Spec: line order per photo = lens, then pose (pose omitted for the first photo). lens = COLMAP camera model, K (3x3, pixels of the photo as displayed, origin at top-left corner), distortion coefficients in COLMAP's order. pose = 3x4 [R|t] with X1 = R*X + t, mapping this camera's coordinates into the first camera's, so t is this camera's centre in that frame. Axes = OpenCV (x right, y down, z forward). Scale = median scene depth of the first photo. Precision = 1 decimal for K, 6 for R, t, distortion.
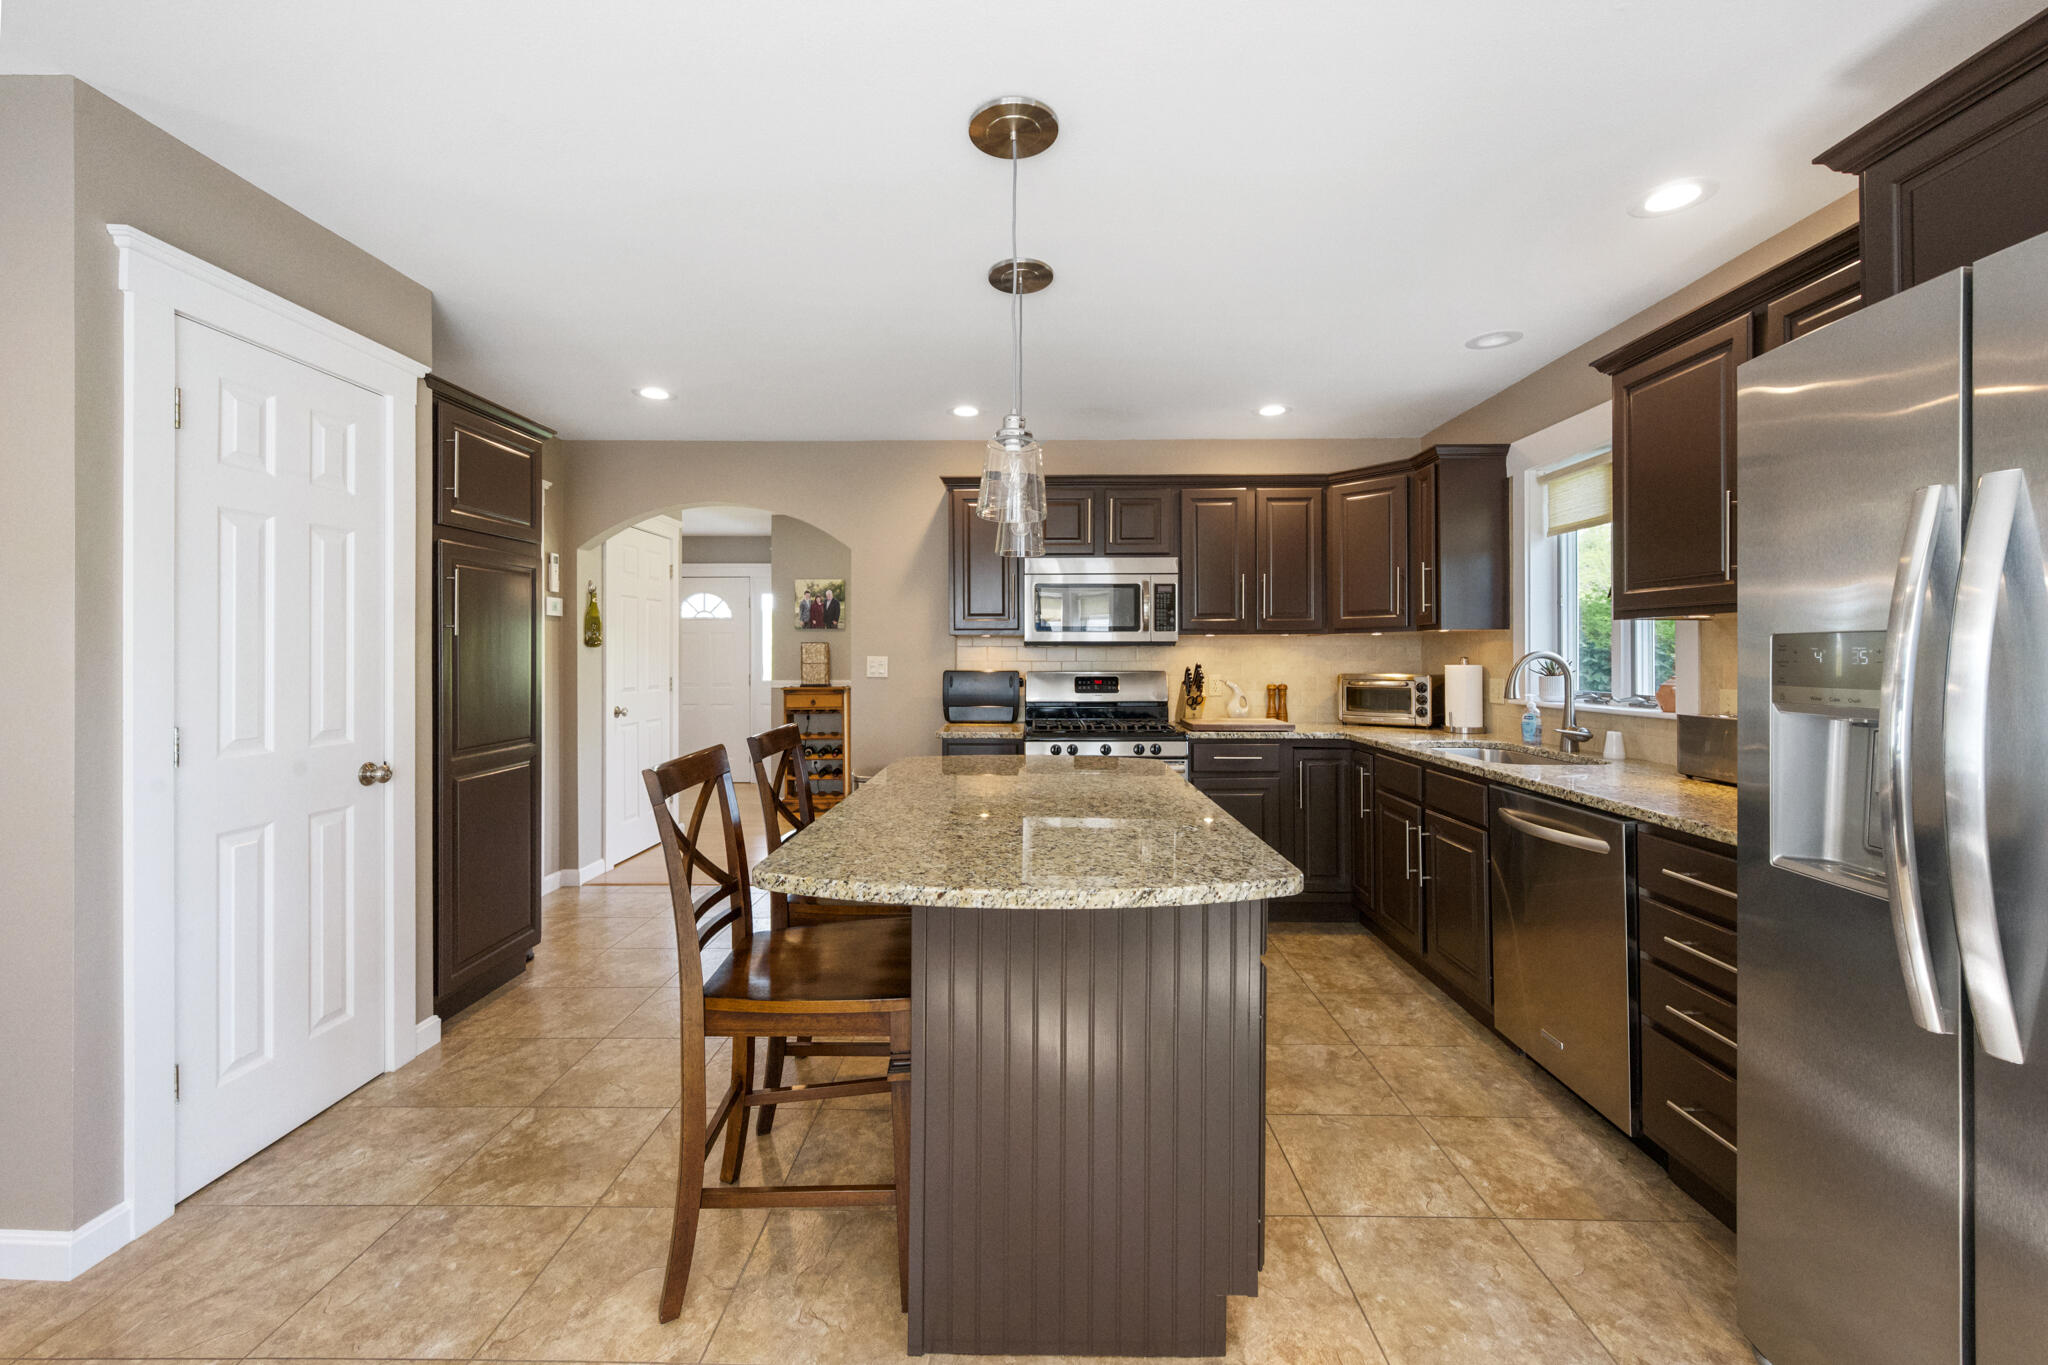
lens RADIAL K [[827.0, 0, 1023.8], [0, 827.0, 668.9], [0, 0, 1]] dist [-0.000006, 0.000018]
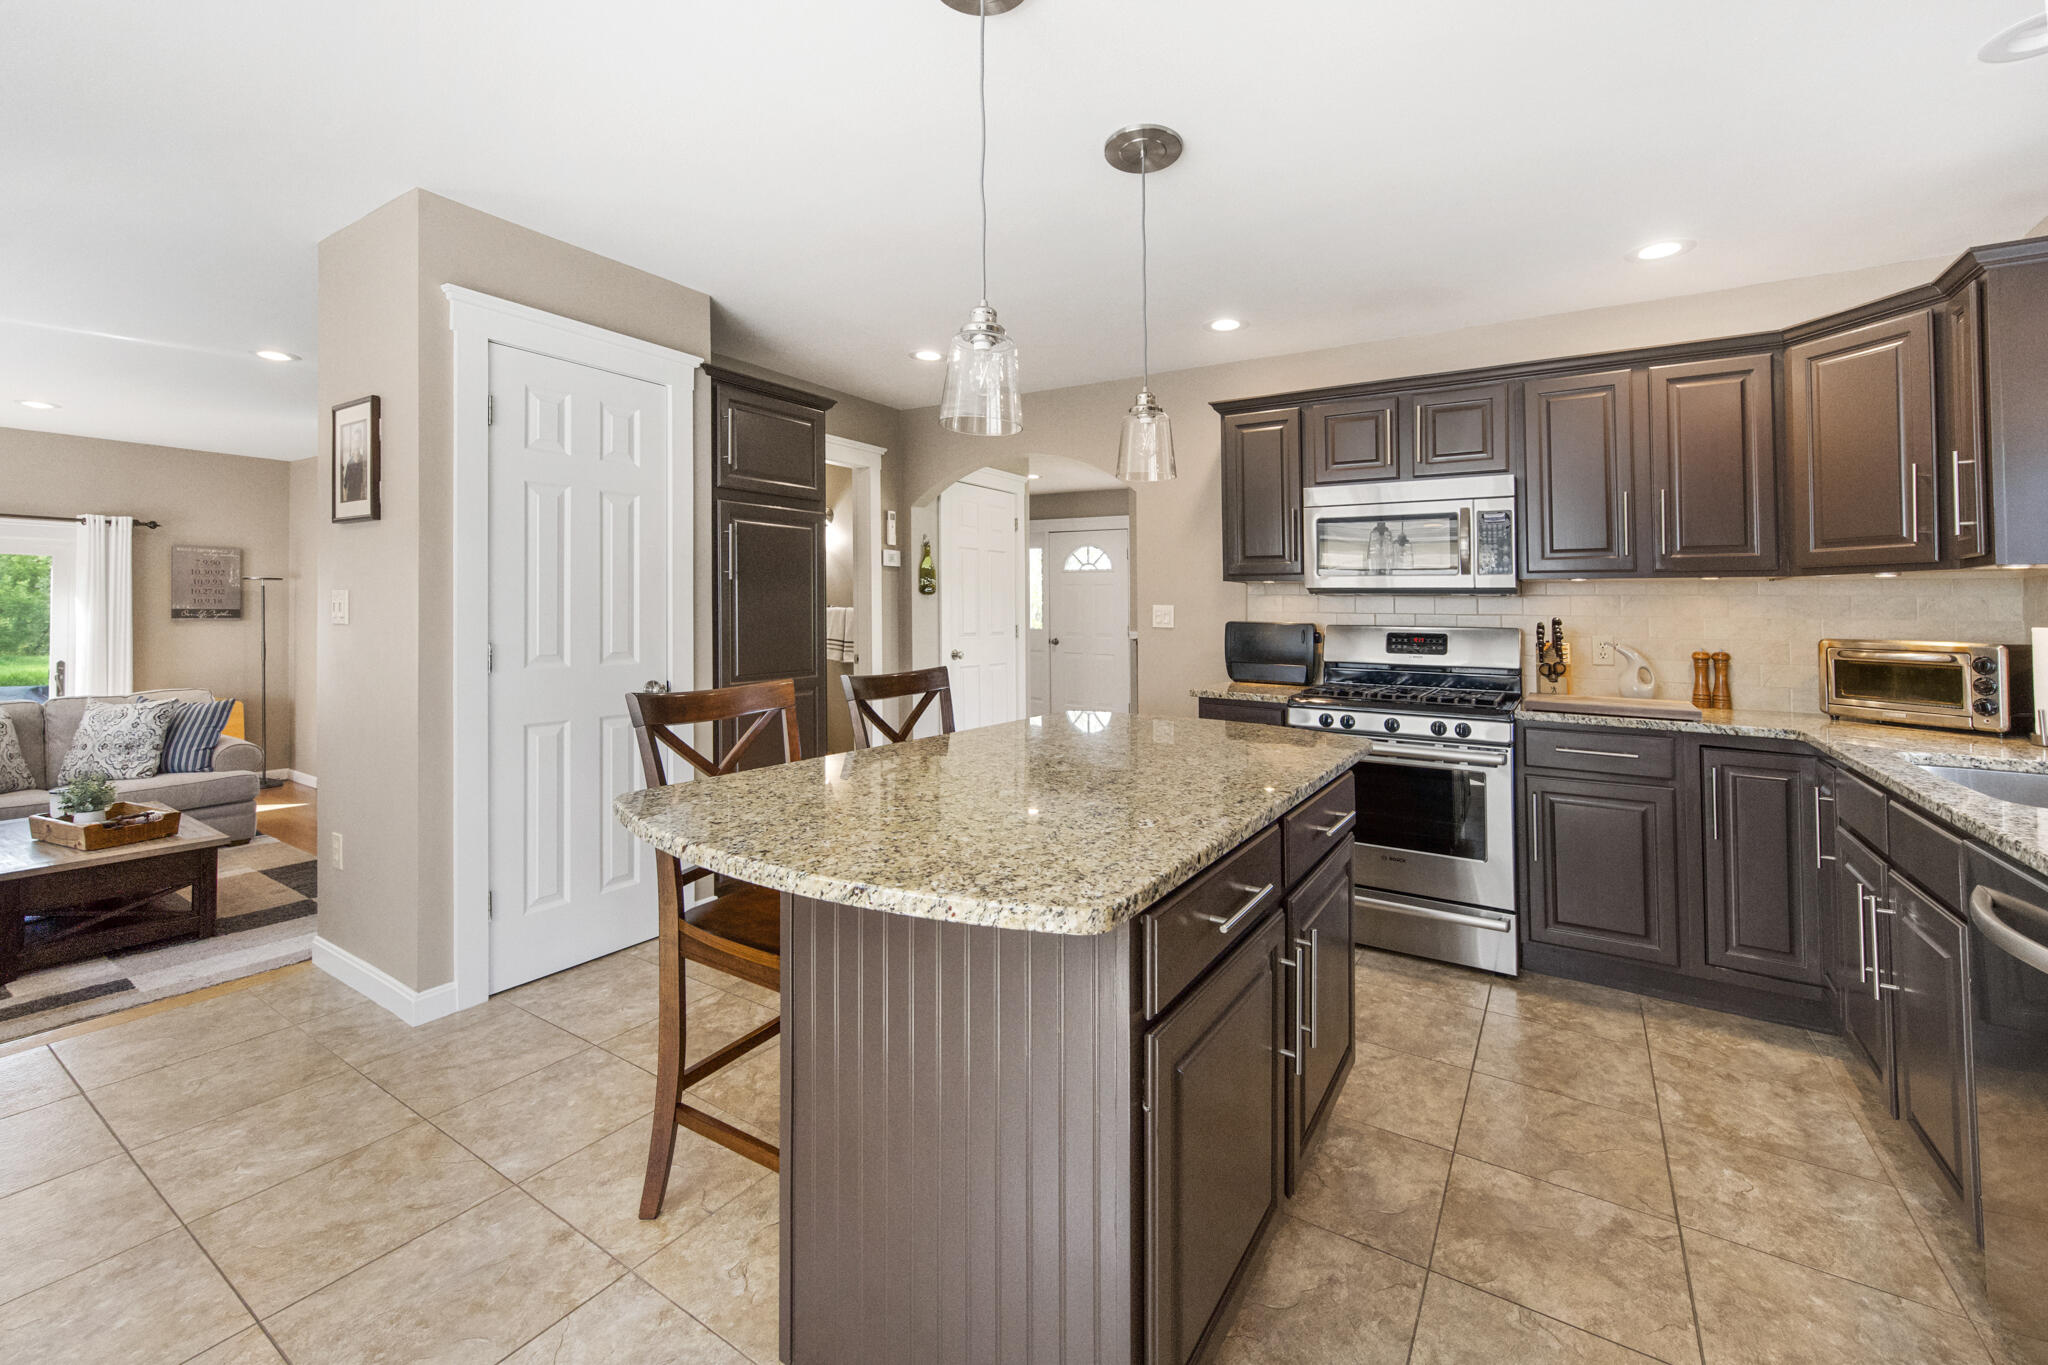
lens RADIAL K [[845.1, 0, 1031.2], [0, 845.1, 610.6], [0, 0, 1]] dist [-0.000094, 0.000095]
pose [[0.850423, 0.013235, -0.525933, 0.228101], [-0.022882, 0.999668, -0.011844, 0.006404], [0.525602, 0.022107, 0.850444, 0.136316]]
